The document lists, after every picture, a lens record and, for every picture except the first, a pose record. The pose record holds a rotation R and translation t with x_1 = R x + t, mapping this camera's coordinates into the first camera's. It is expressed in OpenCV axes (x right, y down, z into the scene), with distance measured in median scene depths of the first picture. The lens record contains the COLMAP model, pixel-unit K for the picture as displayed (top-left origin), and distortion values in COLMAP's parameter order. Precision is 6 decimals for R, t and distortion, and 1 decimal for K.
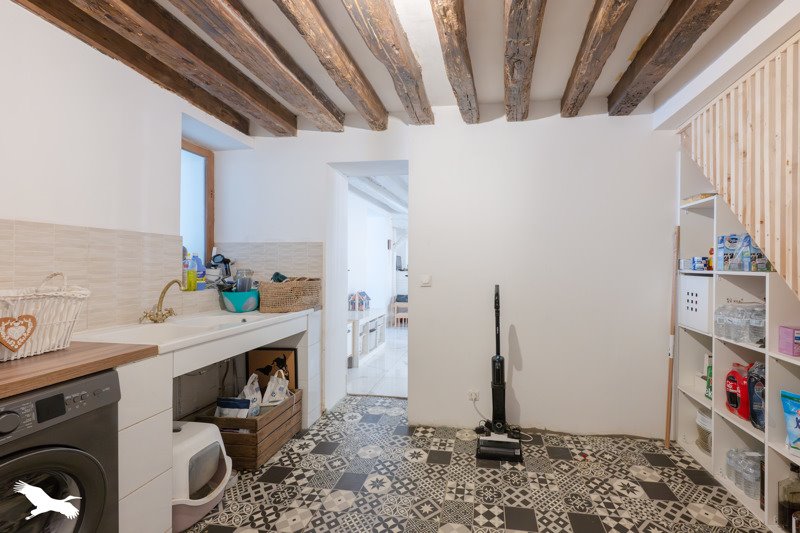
lens RADIAL K [[331.1, 0, 401.1], [0, 331.1, 264.9], [0, 0, 1]] dist [-0.000886, -0.000196]
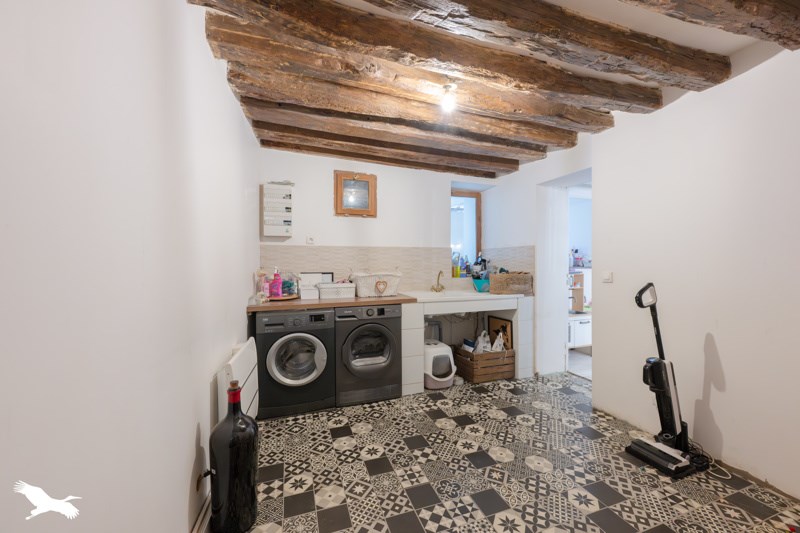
lens RADIAL K [[331.1, 0, 401.1], [0, 331.1, 264.9], [0, 0, 1]] dist [-0.000886, -0.000196]
pose [[0.436825, 0.000885, -0.899546, 0.834311], [0.006453, 0.999971, 0.004118, 0.000931], [0.899523, -0.007604, 0.436807, -0.064502]]
